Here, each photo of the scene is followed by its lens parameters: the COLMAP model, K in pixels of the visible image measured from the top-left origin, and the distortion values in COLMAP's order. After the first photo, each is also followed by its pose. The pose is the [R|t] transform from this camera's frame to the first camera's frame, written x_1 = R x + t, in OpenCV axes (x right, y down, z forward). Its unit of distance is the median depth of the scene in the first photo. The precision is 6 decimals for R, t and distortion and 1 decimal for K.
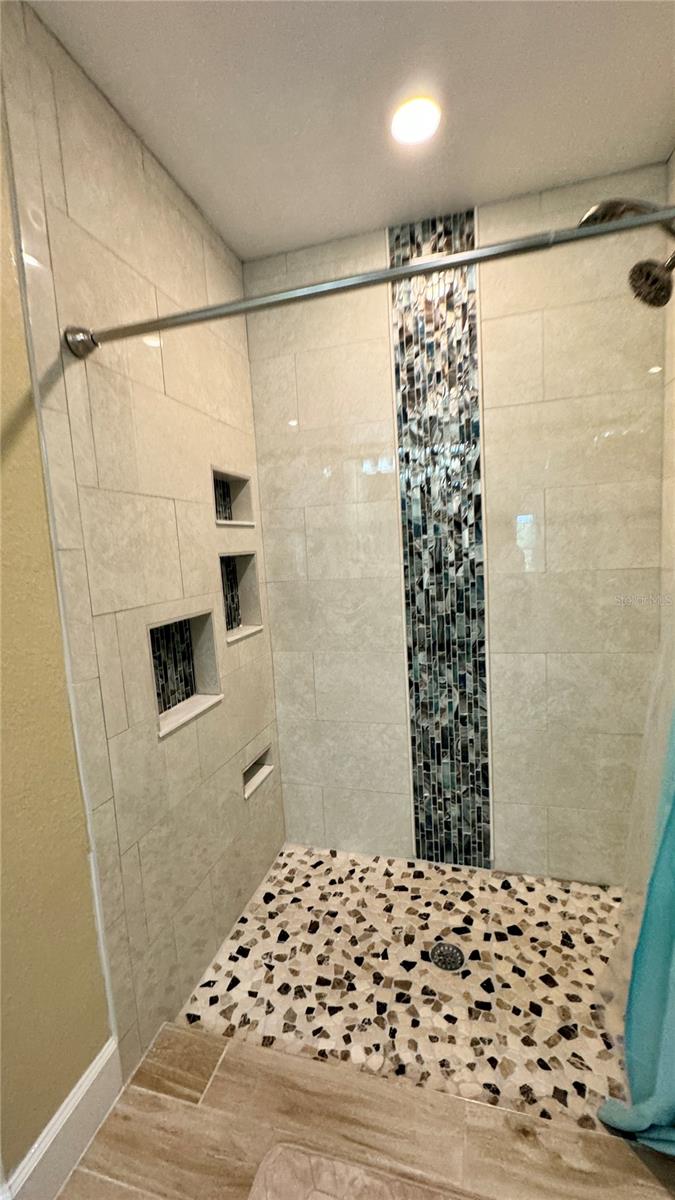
lens RADIAL K [[491.9, 0, 338.5], [0, 491.9, 599.3], [0, 0, 1]] dist [0.000551, 0.000098]
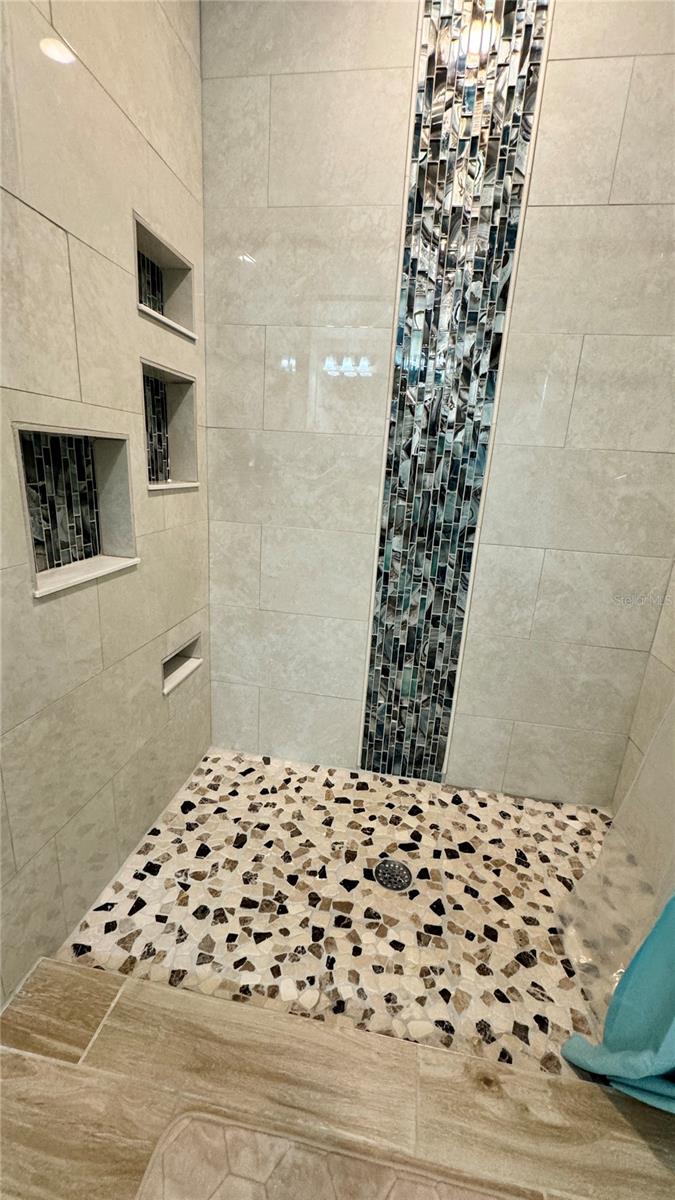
lens RADIAL K [[491.9, 0, 344.5], [0, 491.9, 603.5], [0, 0, 1]] dist [0.000551, 0.000098]
pose [[0.985671, 0.082283, 0.147248, -0.031915], [-0.106586, 0.980413, 0.165621, 0.101350], [-0.130736, -0.178943, 0.975135, 0.215846]]
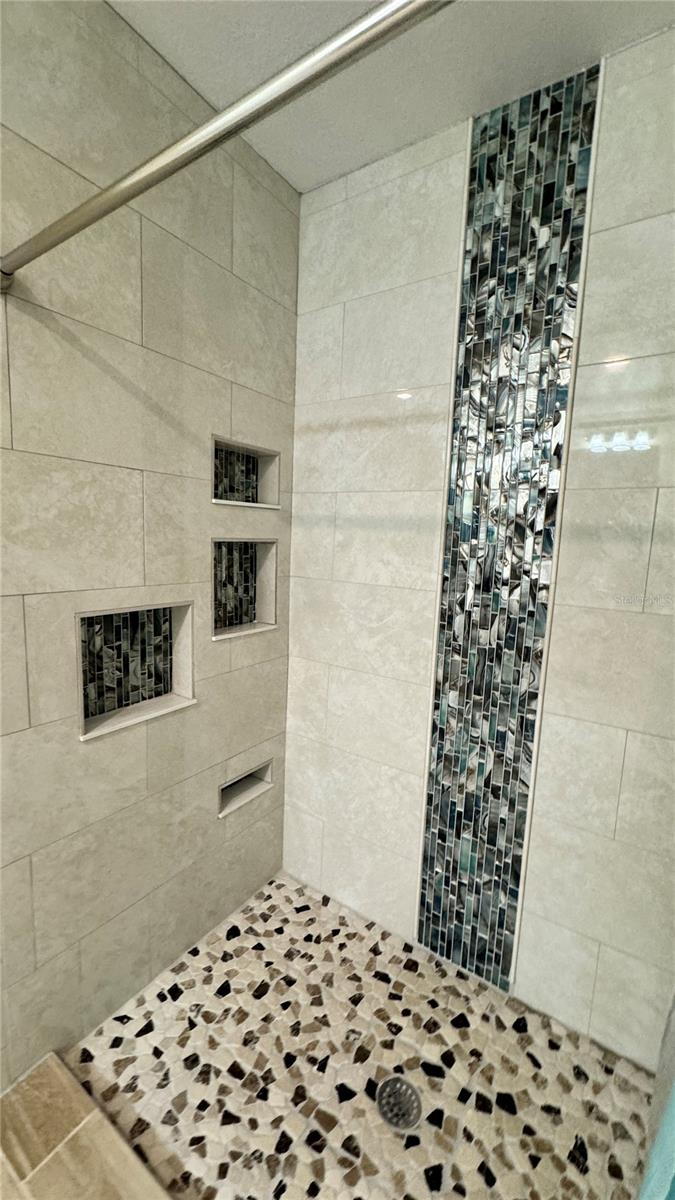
lens RADIAL K [[491.9, 0, 331.1], [0, 491.9, 599.9], [0, 0, 1]] dist [0.000551, 0.000098]
pose [[0.945389, 0.135659, -0.296372, 0.218937], [-0.126836, 0.990718, 0.048891, -0.051996], [0.300254, -0.008630, 0.953820, 0.234726]]
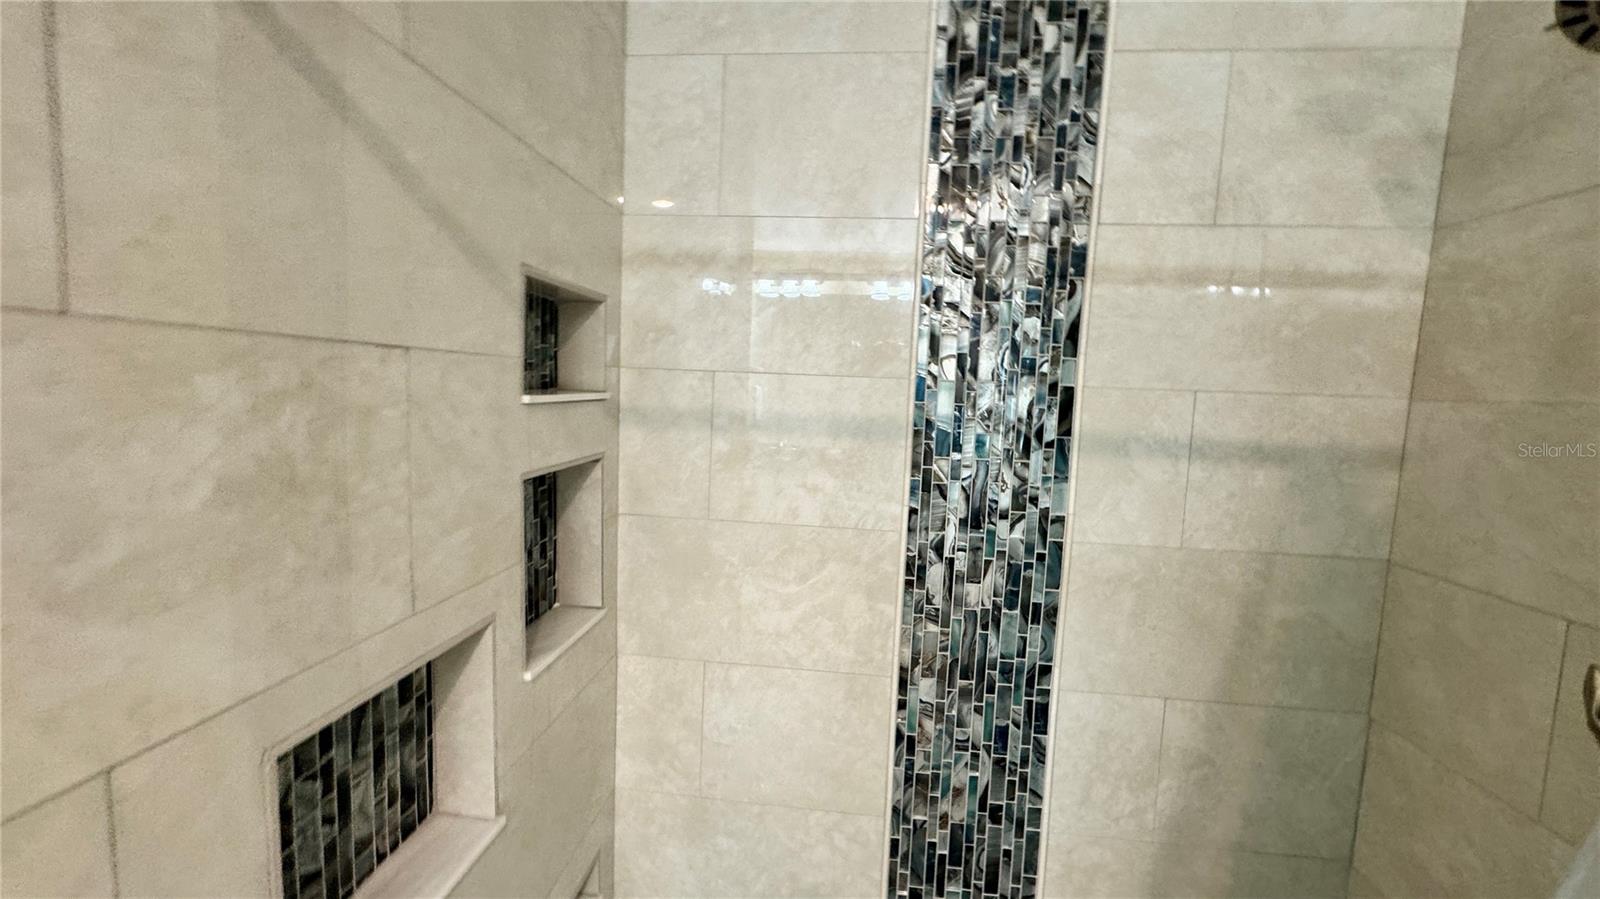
lens RADIAL K [[655.8, 0, 810.1], [0, 655.8, 444.2], [0, 0, 1]] dist [0.000551, 0.000098]
pose [[0.977659, 0.080327, 0.194242, -0.111529], [-0.077133, 0.996733, -0.023966, -0.120124], [-0.195533, 0.008448, 0.980661, 0.394357]]
